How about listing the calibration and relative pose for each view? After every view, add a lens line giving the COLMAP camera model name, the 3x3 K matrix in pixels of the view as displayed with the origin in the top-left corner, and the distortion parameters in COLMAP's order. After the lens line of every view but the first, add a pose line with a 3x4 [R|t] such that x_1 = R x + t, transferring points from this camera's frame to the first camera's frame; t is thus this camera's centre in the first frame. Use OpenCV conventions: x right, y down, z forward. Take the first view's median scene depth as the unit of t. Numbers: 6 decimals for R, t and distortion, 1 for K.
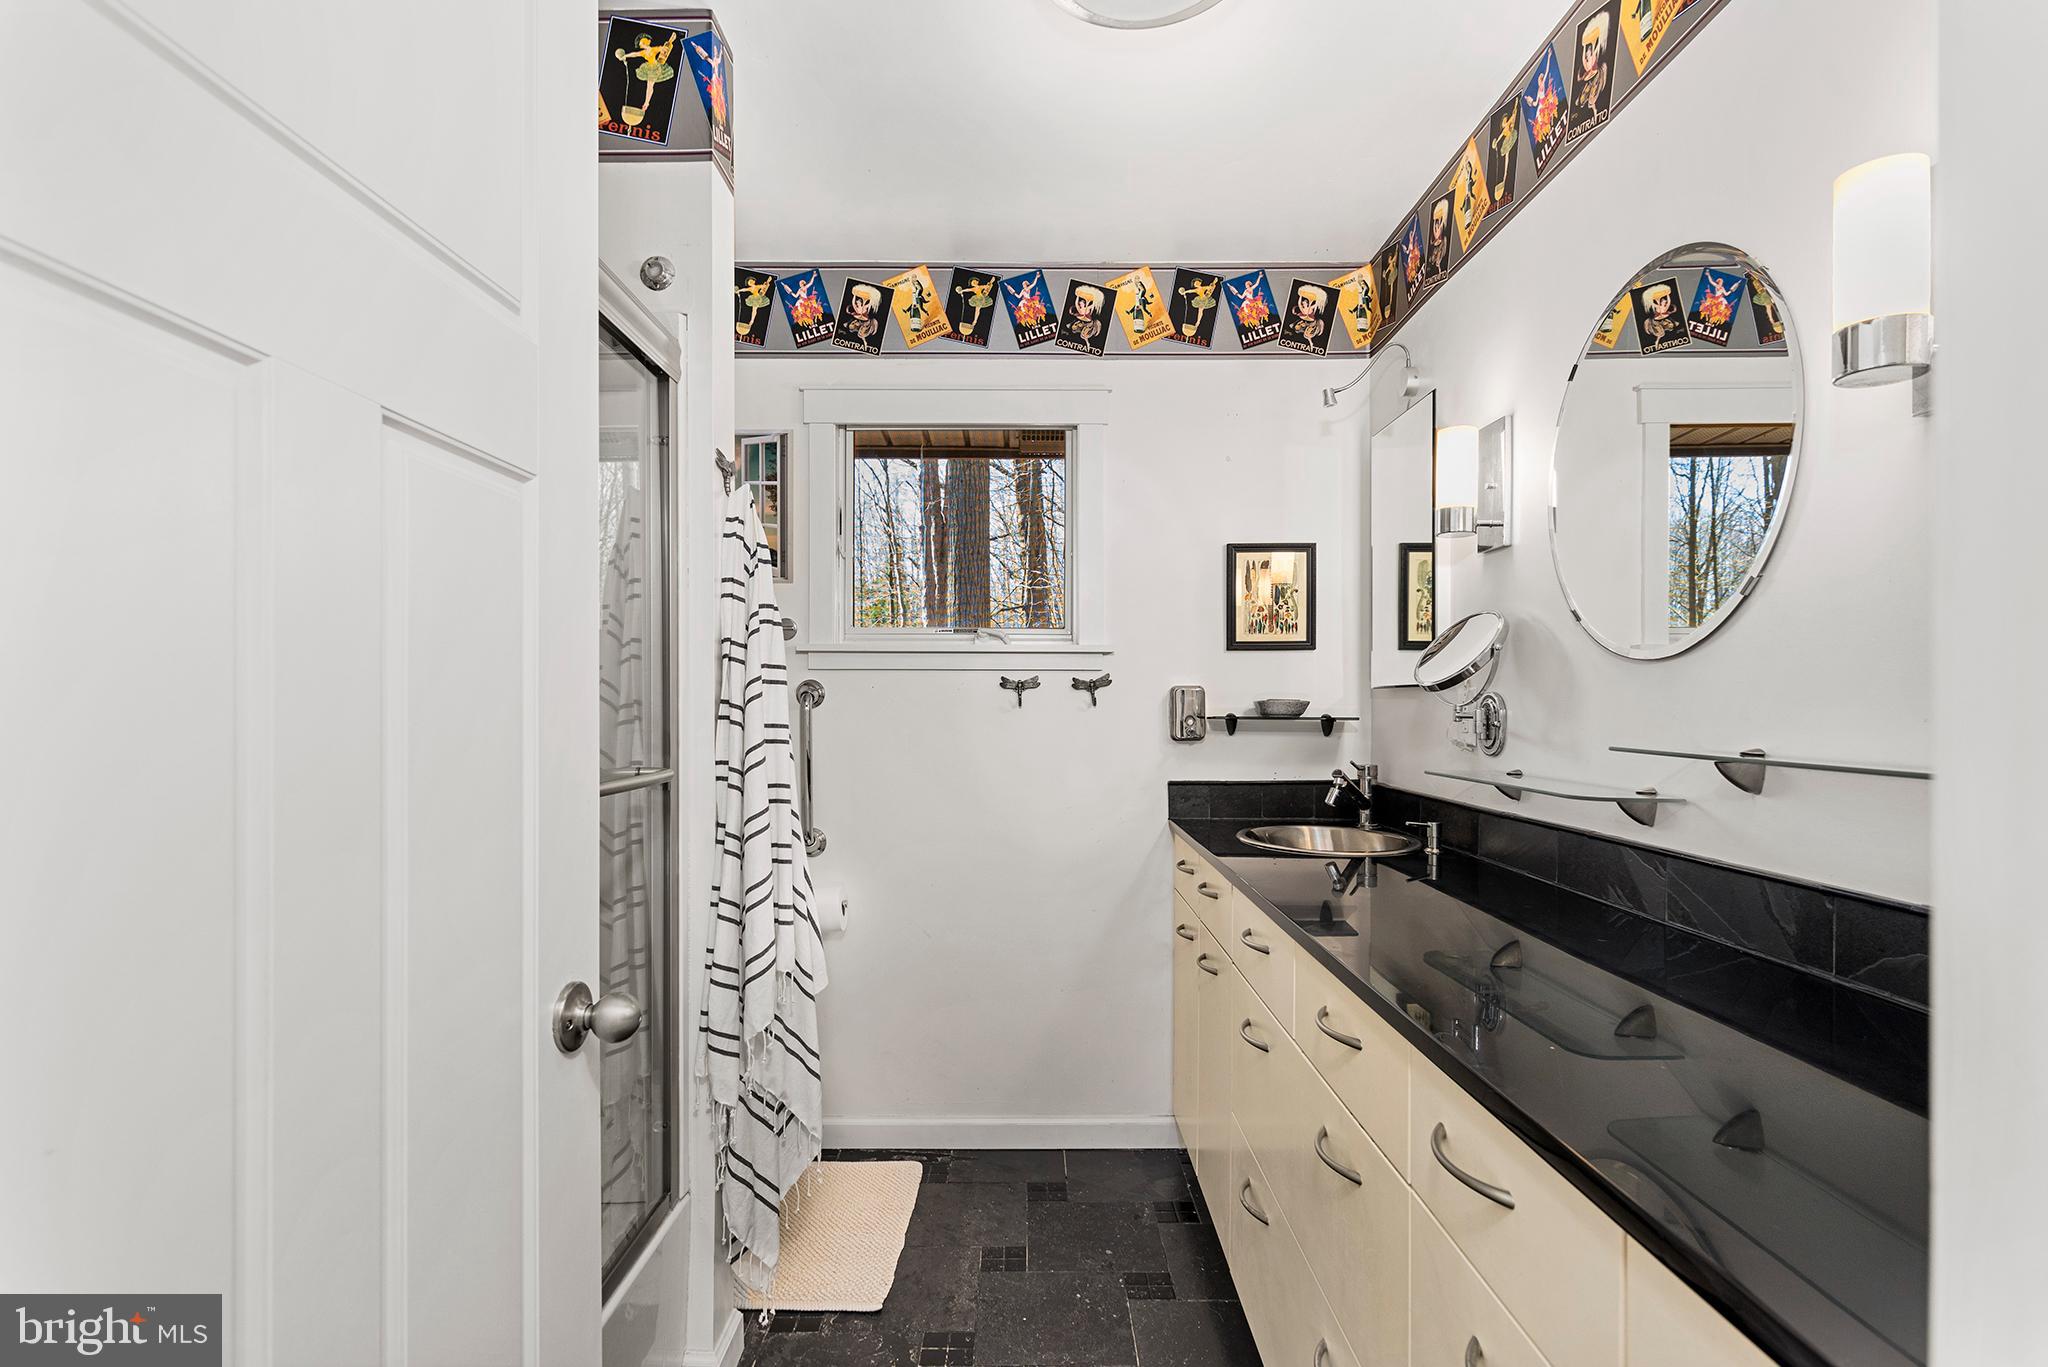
lens RADIAL K [[999.3, 0, 1023.5], [0, 999.3, 693.8], [0, 0, 1]] dist [0.001132, 0.000572]
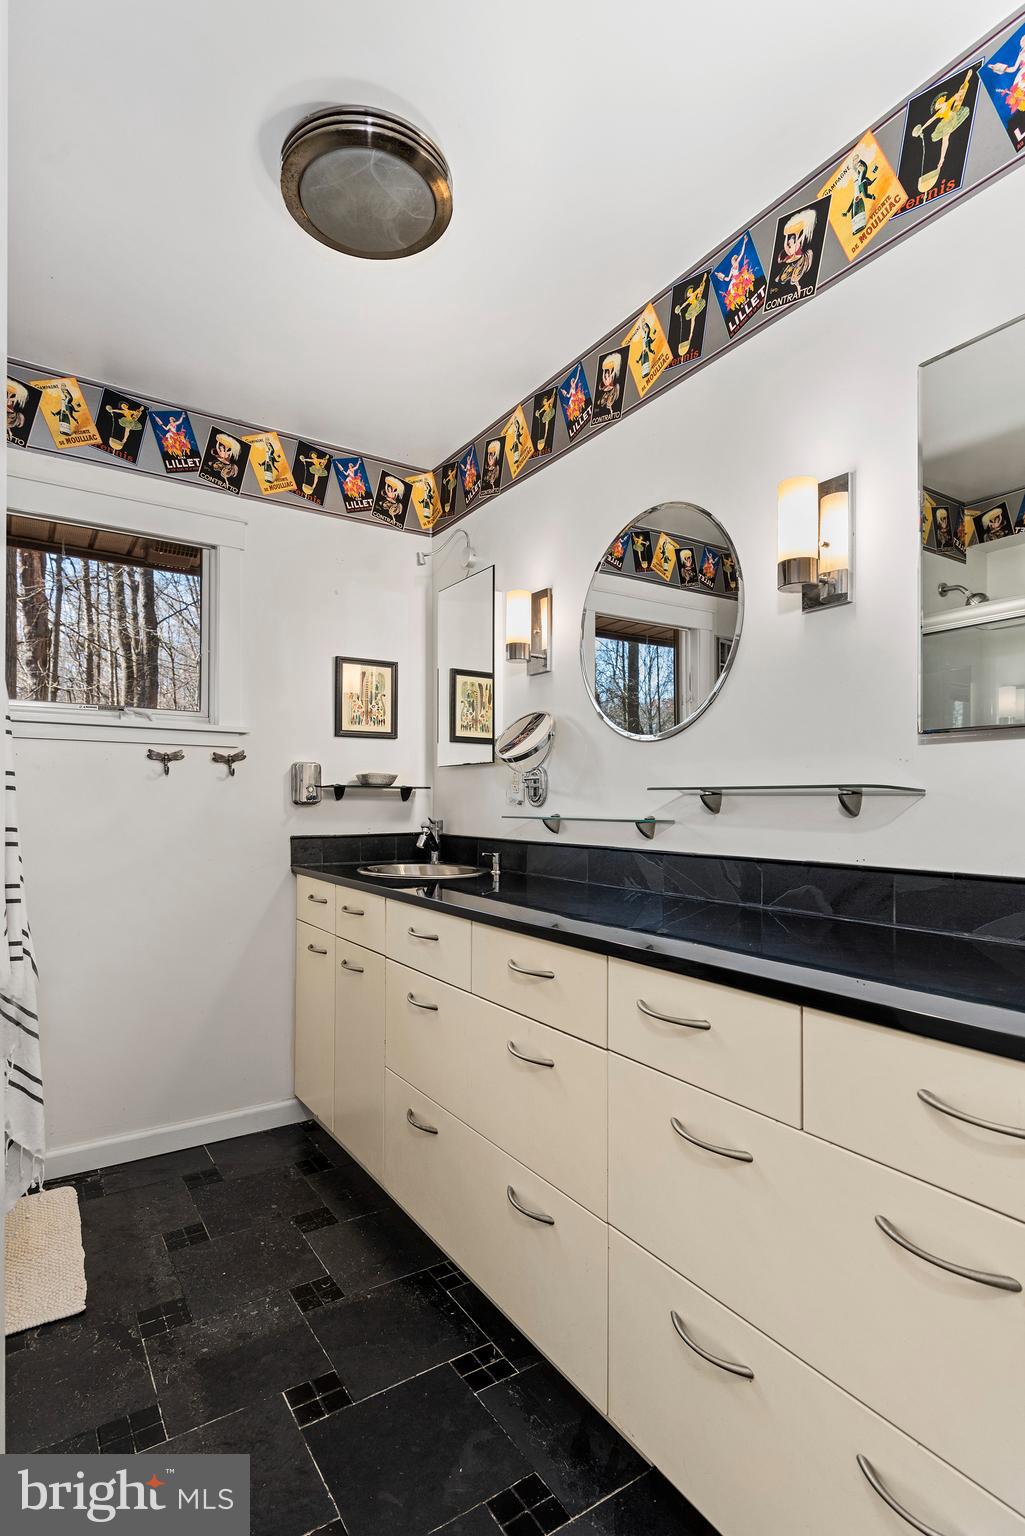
lens RADIAL K [[769.3, 0, 512.1], [0, 769.3, 784.2], [0, 0, 1]] dist [-0.001558, -0.000035]
pose [[0.835488, 0.015792, 0.549281, -0.166313], [-0.007500, 0.999822, -0.017338, 0.037383], [-0.549457, 0.010366, 0.835458, 0.023549]]
